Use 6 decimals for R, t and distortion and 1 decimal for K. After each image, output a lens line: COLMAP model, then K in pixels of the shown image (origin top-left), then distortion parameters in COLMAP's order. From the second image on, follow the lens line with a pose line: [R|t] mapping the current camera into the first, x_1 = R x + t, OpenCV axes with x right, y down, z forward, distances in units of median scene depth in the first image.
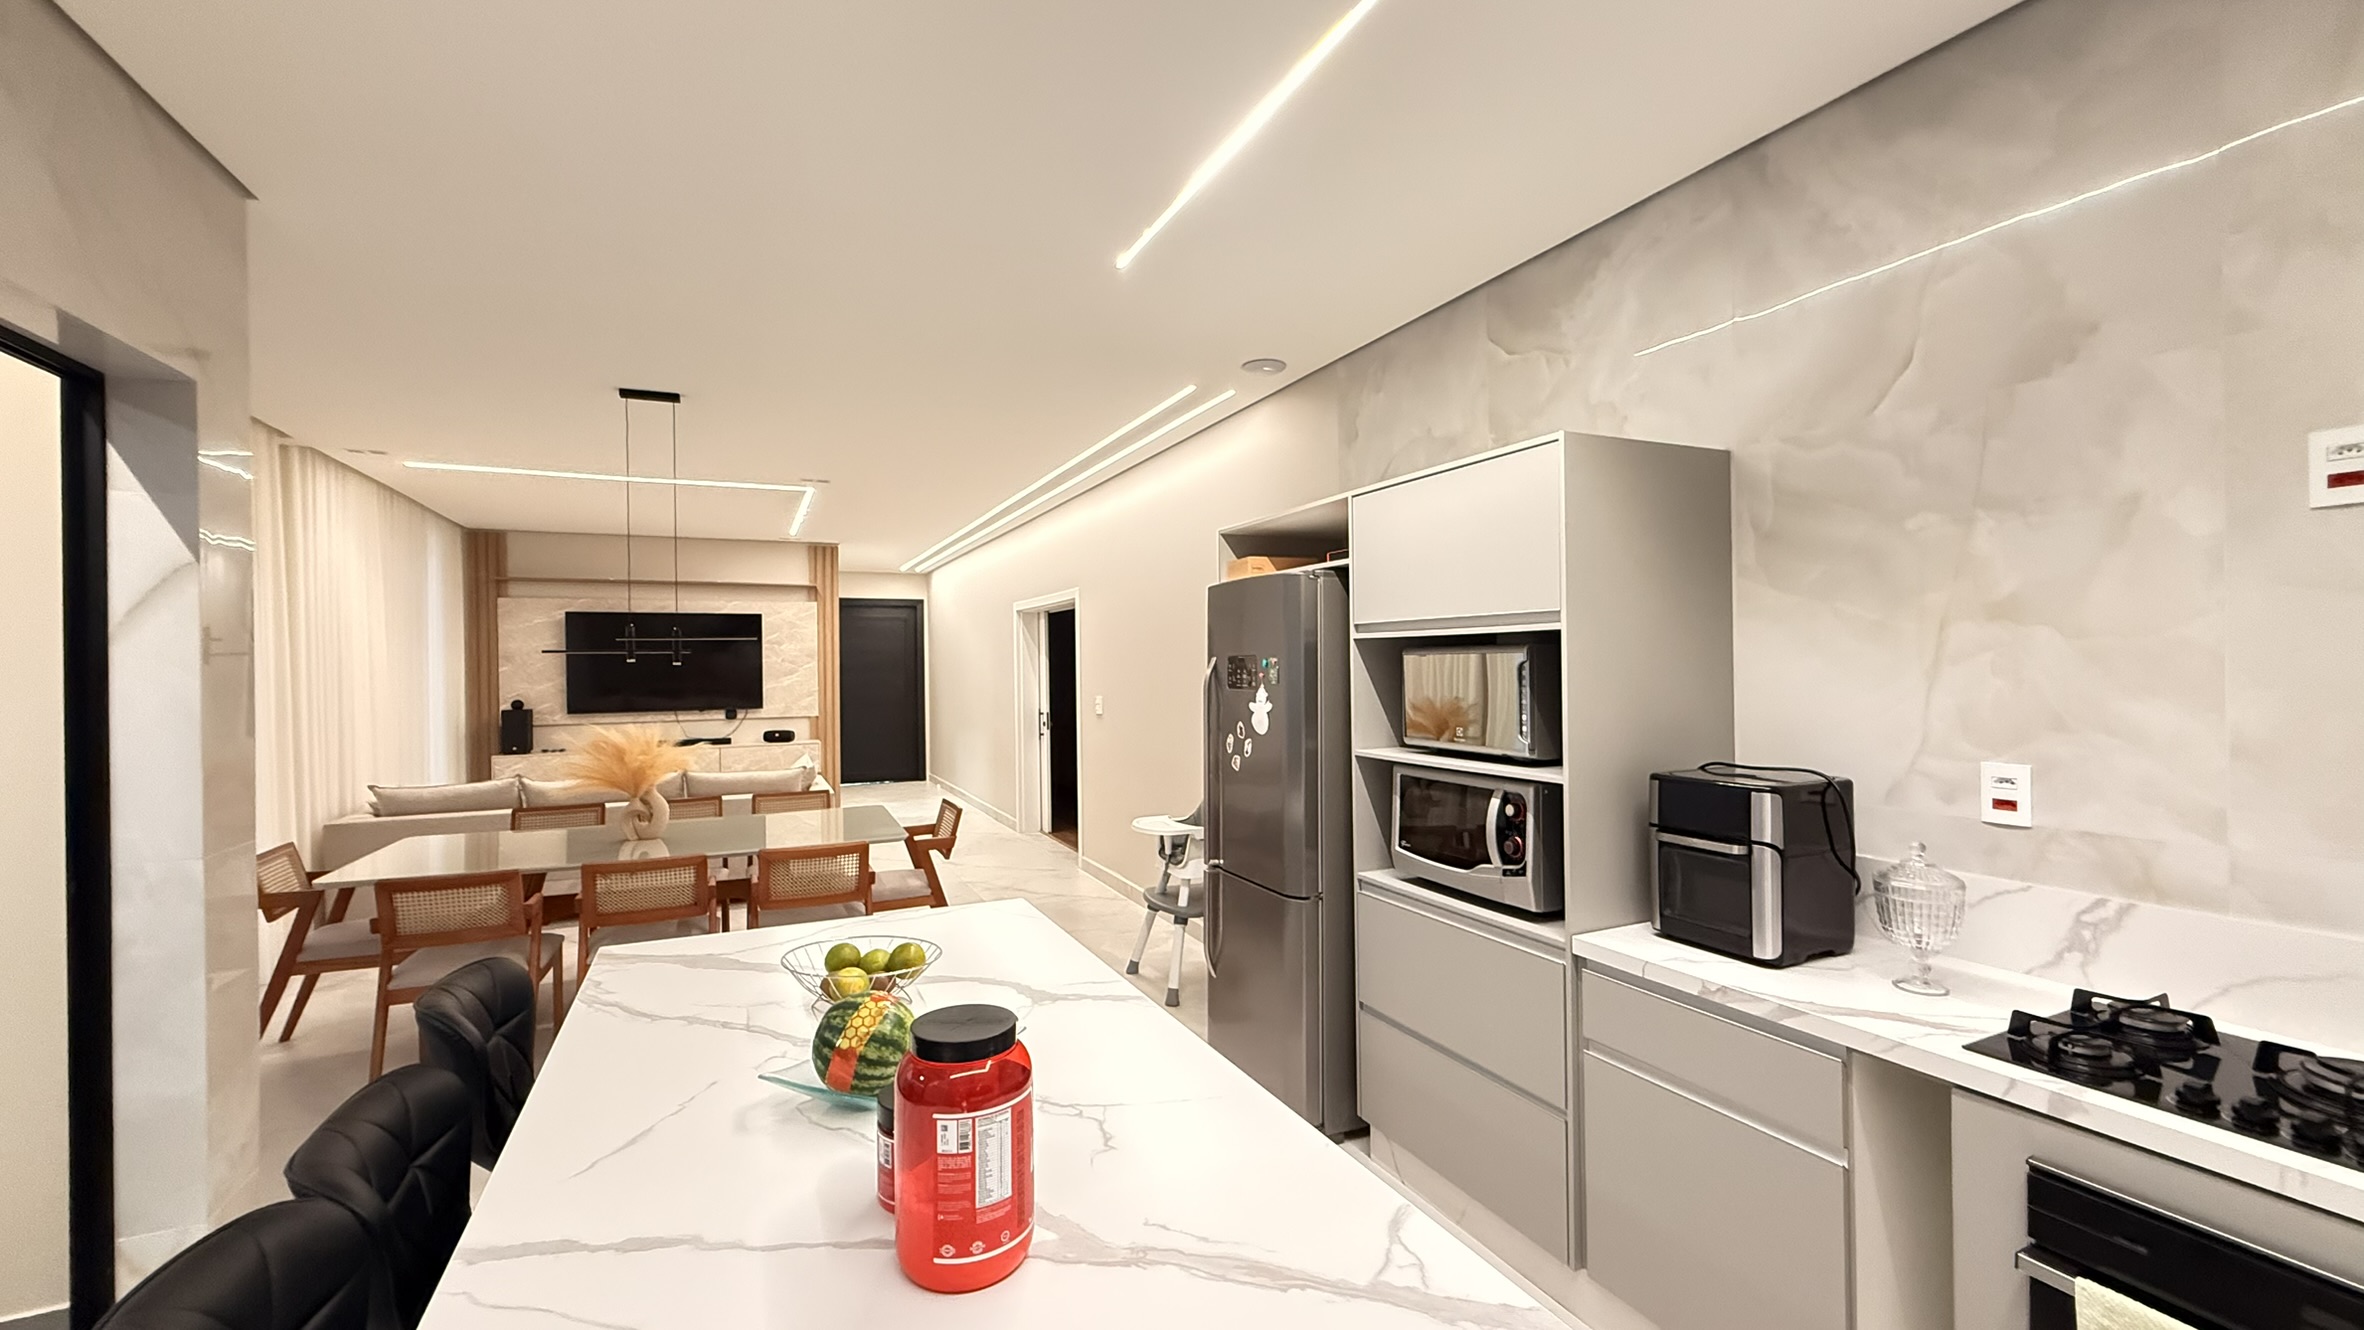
lens RADIAL K [[930.8, 0, 1182.0], [0, 930.8, 668.5], [0, 0, 1]] dist [0.000742, -0.000203]
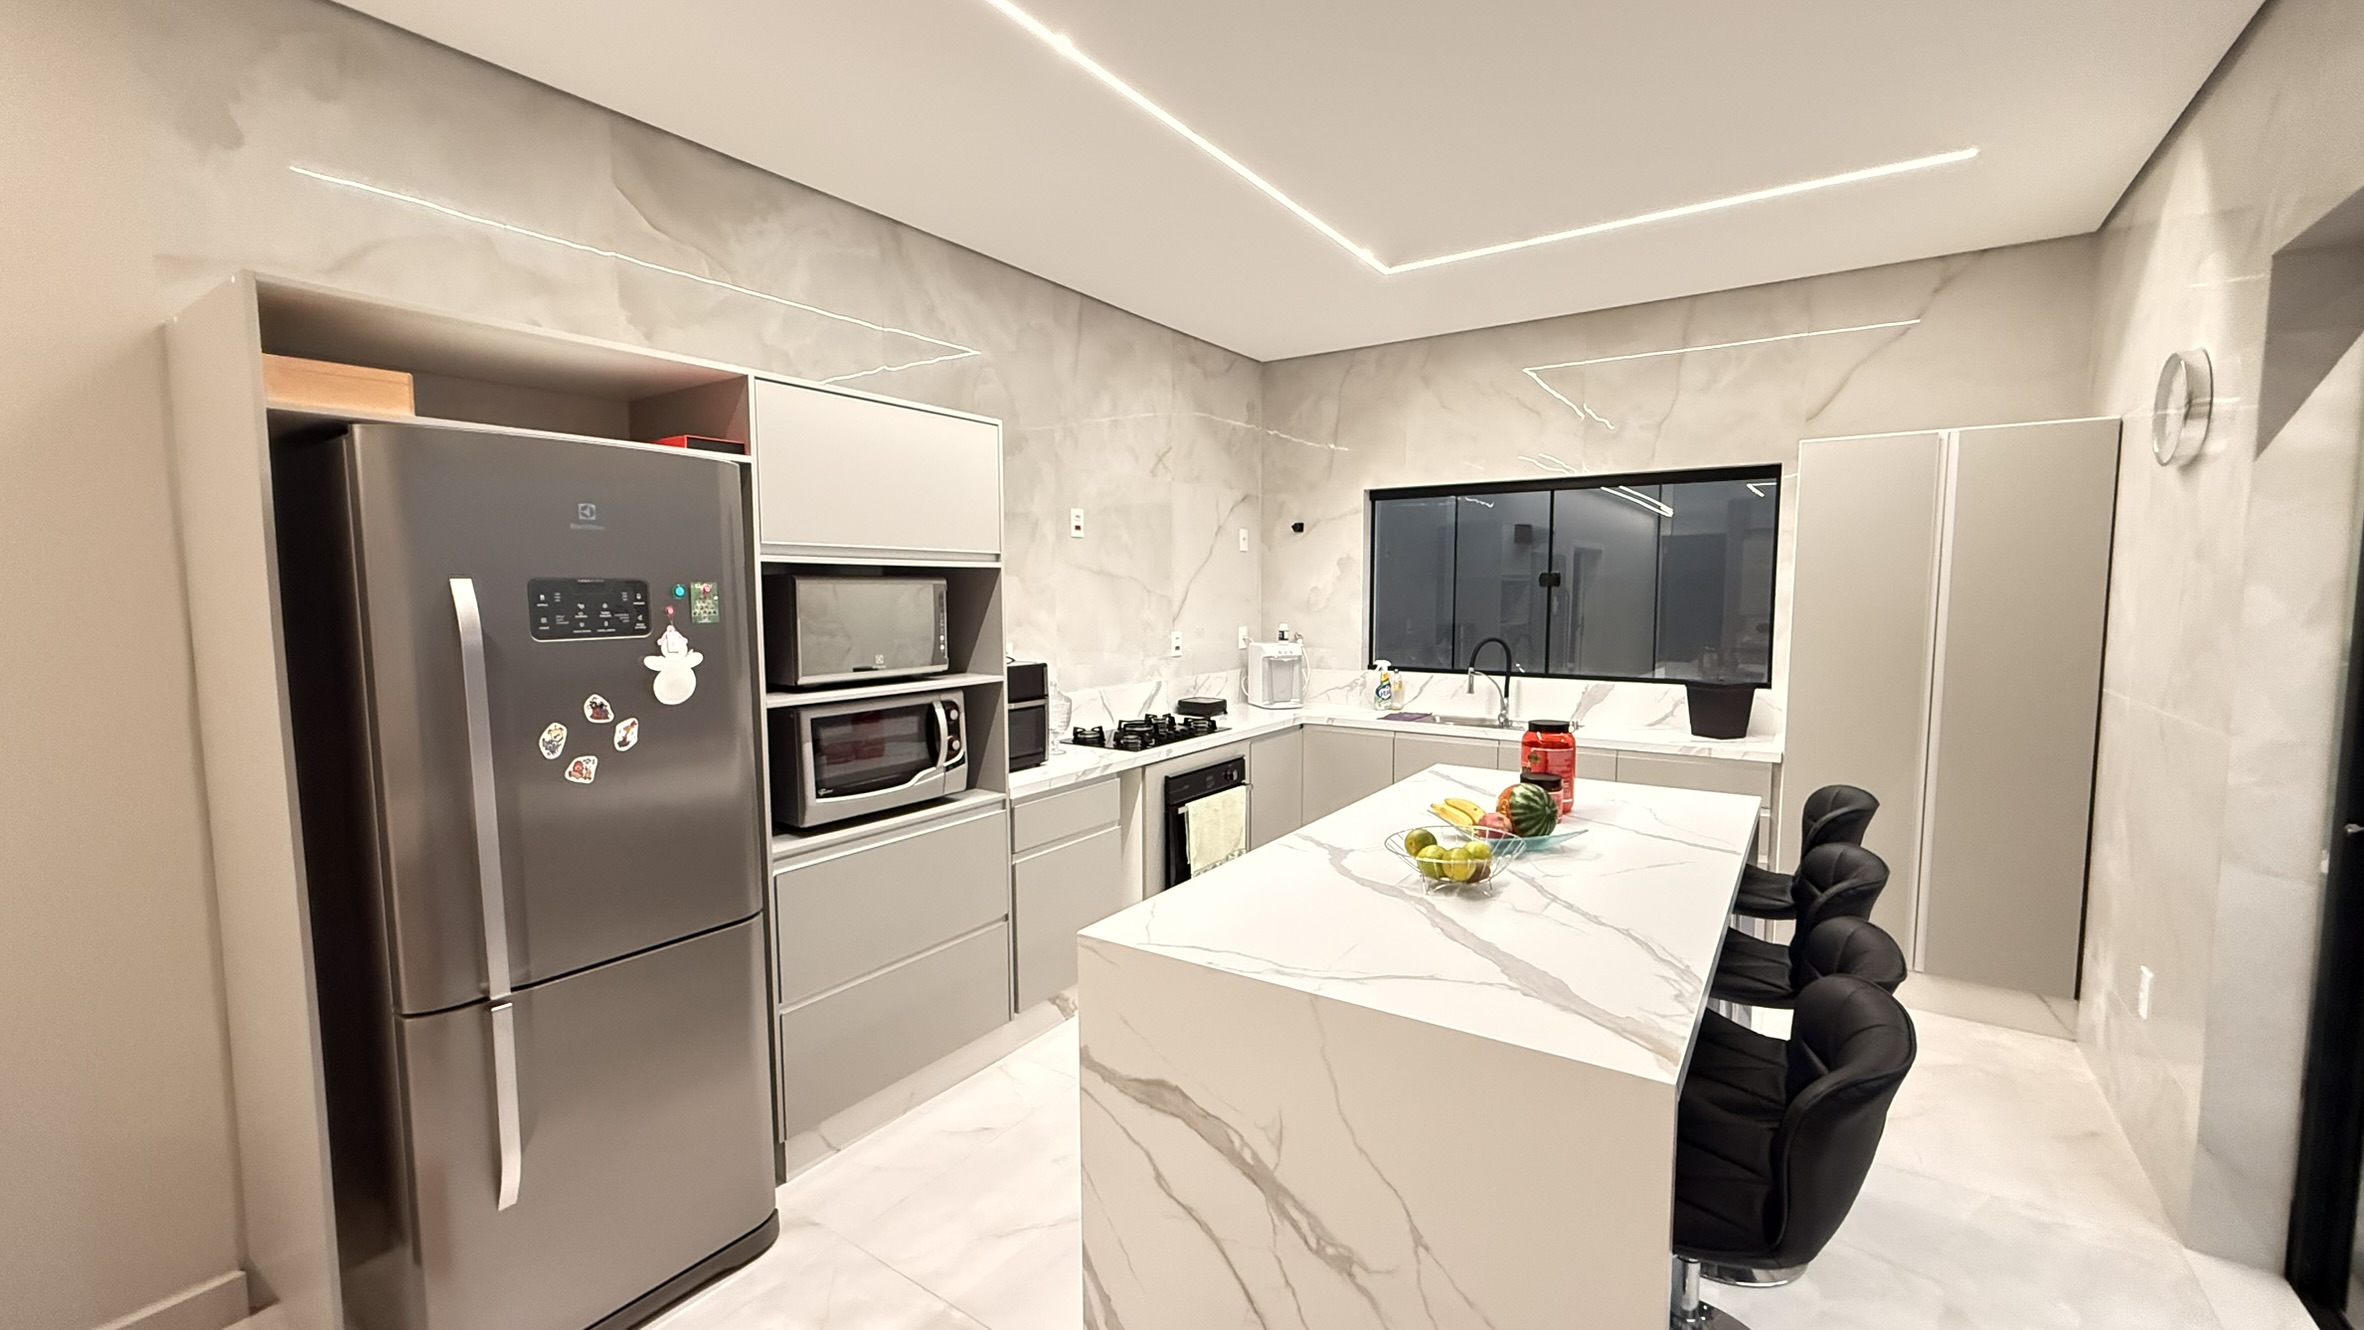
lens RADIAL K [[930.8, 0, 1169.4], [0, 930.8, 673.3], [0, 0, 1]] dist [0.000742, -0.000203]
pose [[-0.484526, -0.063409, 0.872476, -0.734387], [0.016594, 0.996524, 0.081640, 0.004156], [-0.874619, 0.054035, -0.481790, 1.175826]]
